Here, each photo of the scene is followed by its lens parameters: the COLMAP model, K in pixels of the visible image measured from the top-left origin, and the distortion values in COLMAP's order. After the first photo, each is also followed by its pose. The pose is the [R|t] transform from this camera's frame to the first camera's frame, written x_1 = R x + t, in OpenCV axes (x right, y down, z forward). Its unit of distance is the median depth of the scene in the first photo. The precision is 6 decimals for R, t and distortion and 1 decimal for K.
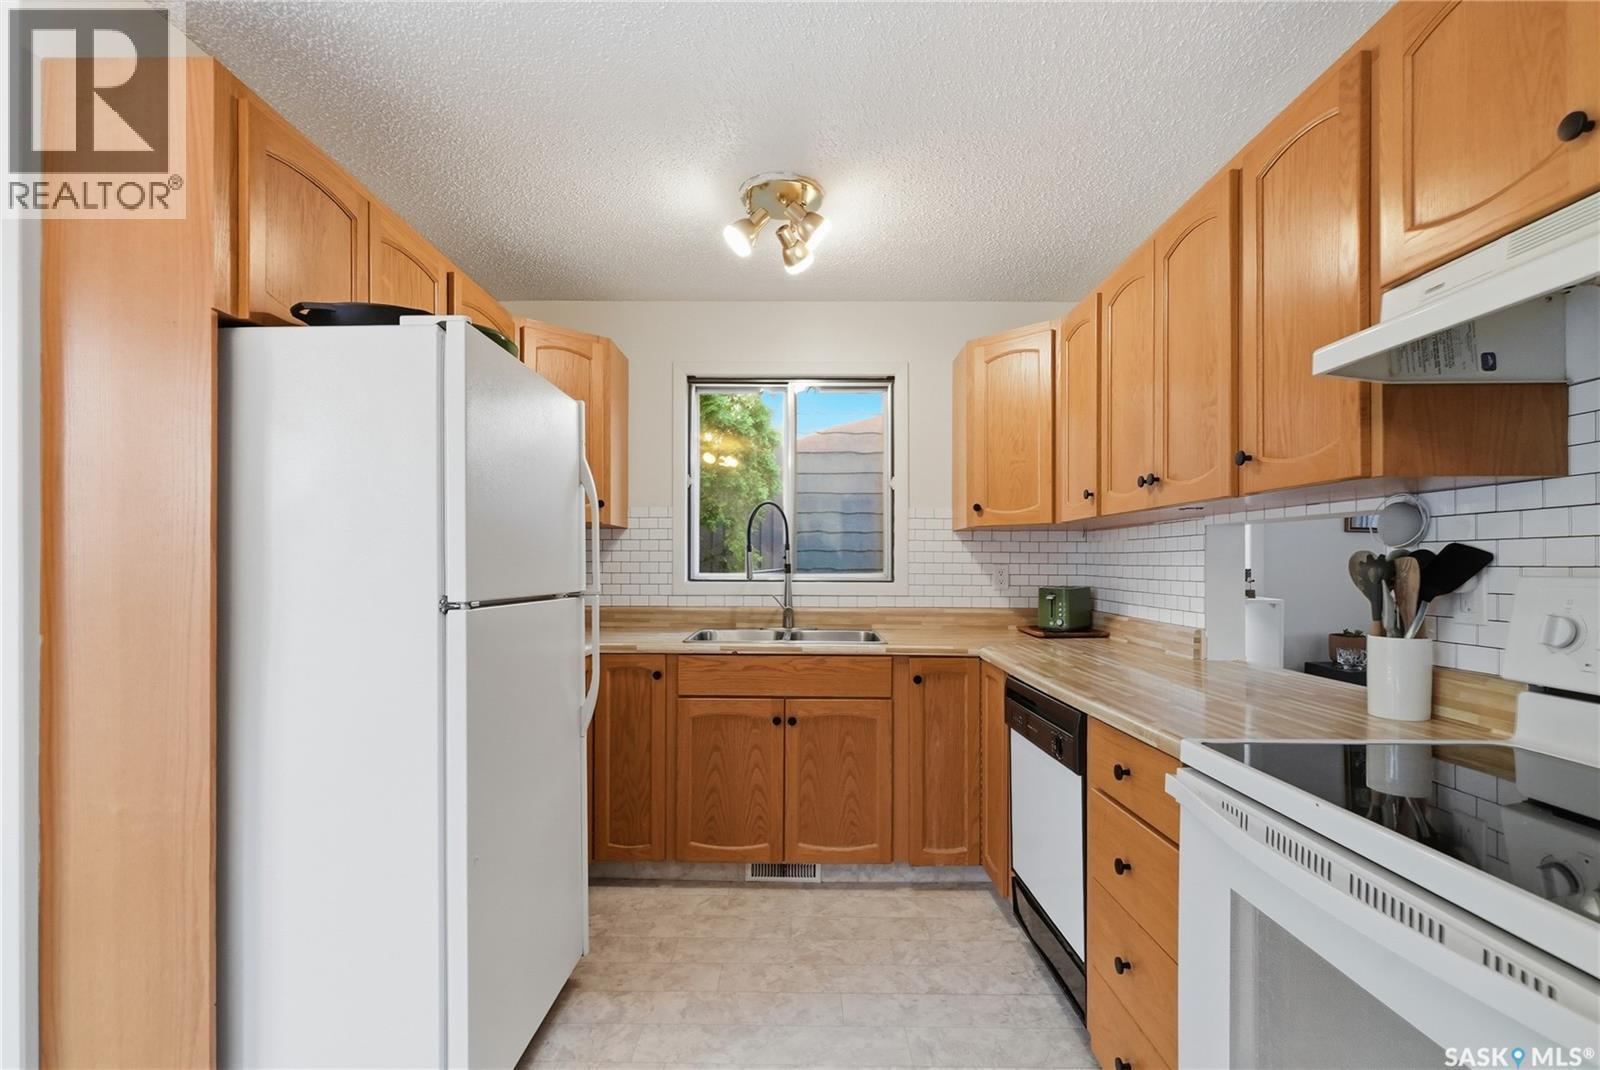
lens RADIAL K [[751.4, 0, 793.4], [0, 751.4, 565.4], [0, 0, 1]] dist [-0.011710, 0.001820]
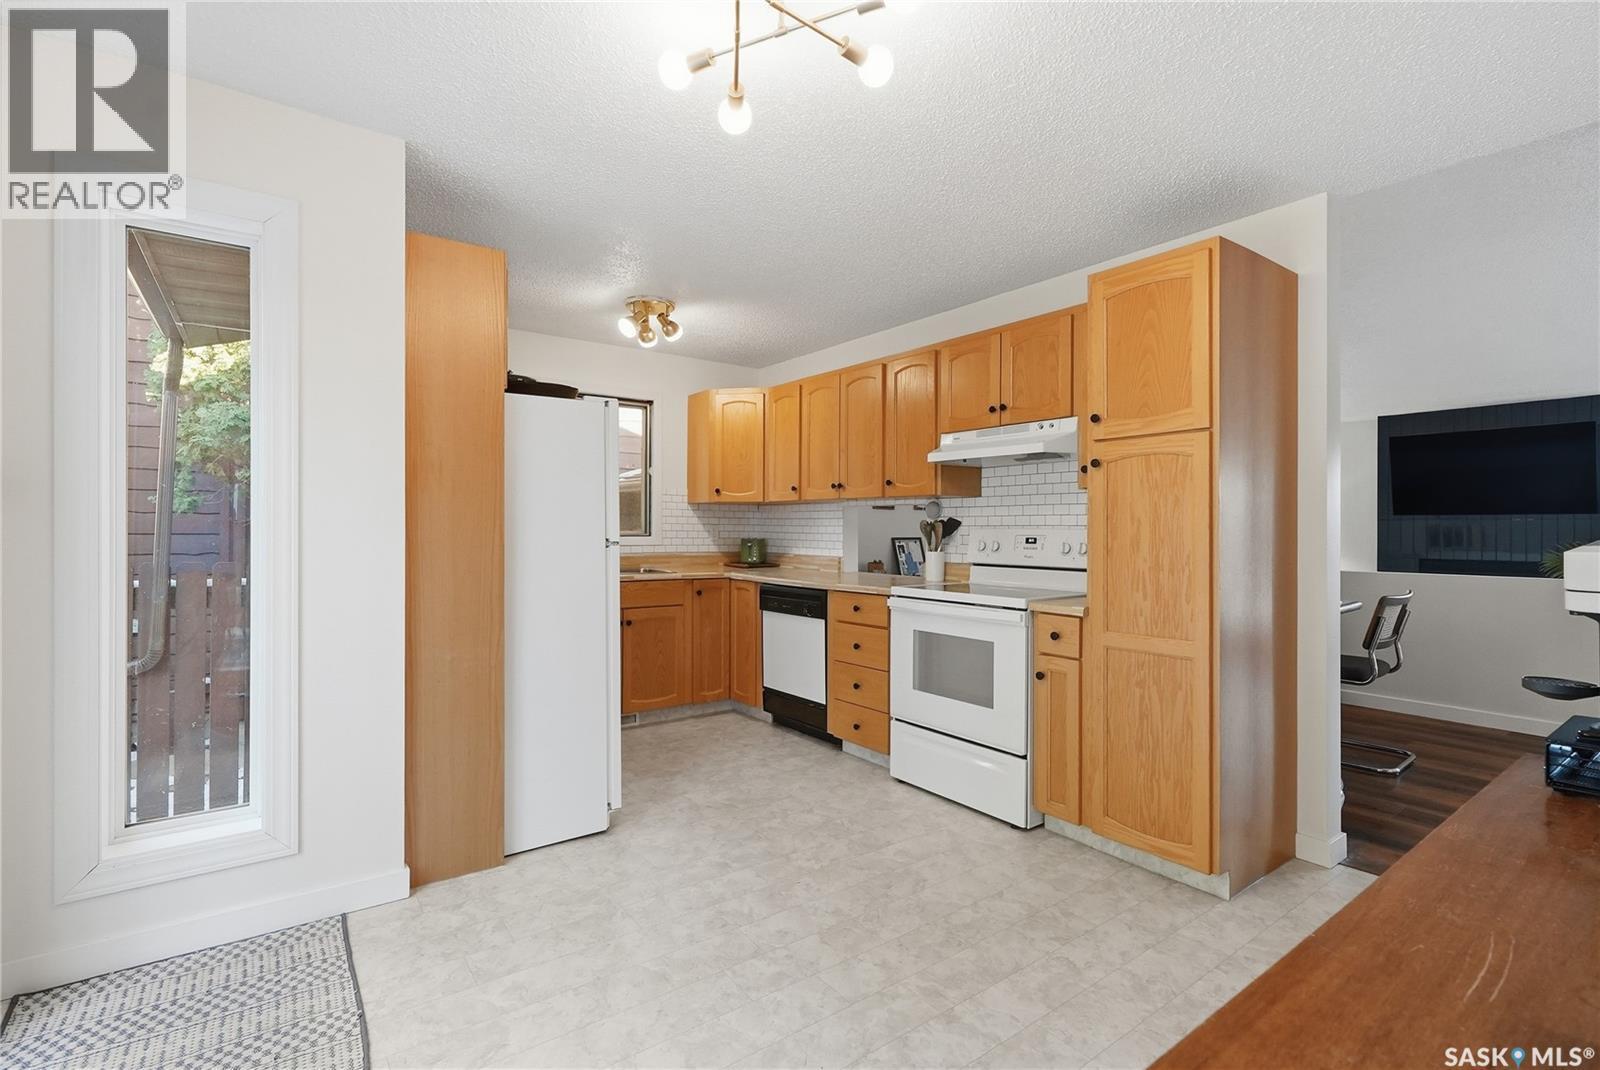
lens RADIAL K [[740.6, 0, 804.2], [0, 740.6, 525.6], [0, 0, 1]] dist [-0.008013, 0.001520]
pose [[0.795032, 0.004665, 0.606550, -0.650785], [-0.002988, 0.999988, -0.003774, 0.006704], [-0.606561, 0.001188, 0.795036, -0.463555]]
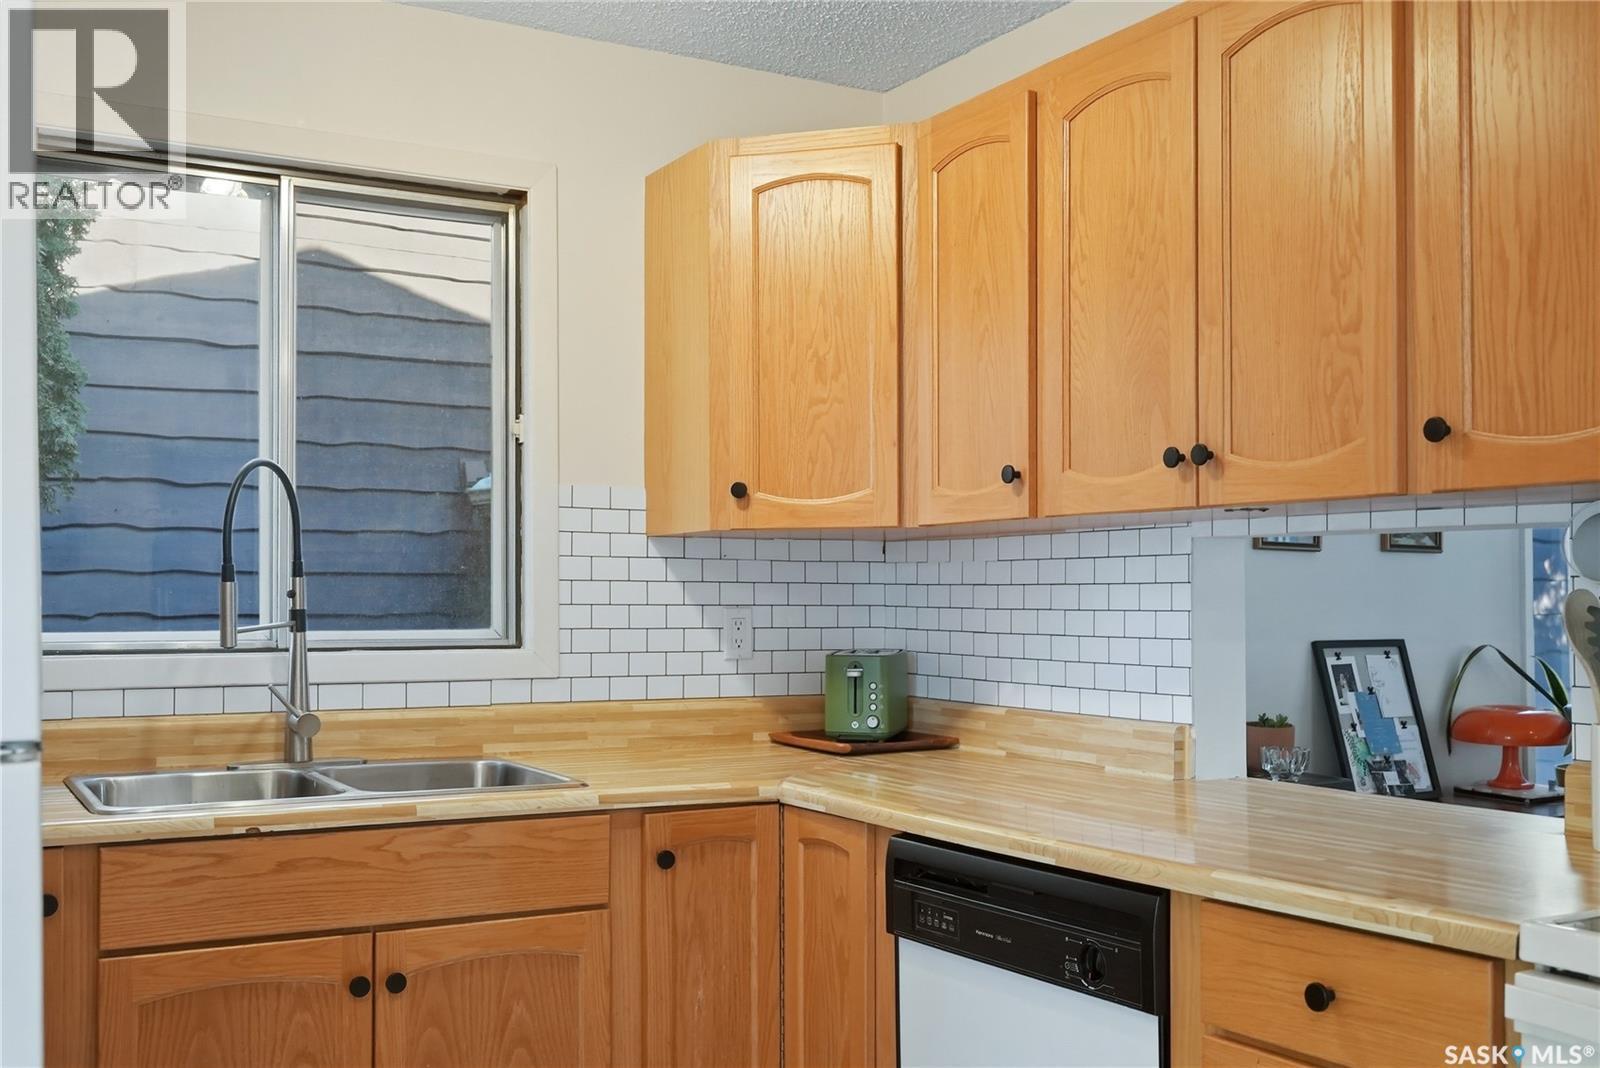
lens RADIAL K [[1621.1, 0, 808.2], [0, 1621.1, 581.5], [0, 0, 1]] dist [-0.002030, 0.000000]
pose [[0.860363, 0.002421, 0.509675, -0.265185], [0.003760, 0.999931, -0.011096, -0.007479], [-0.509667, 0.011463, 0.860295, 0.093235]]
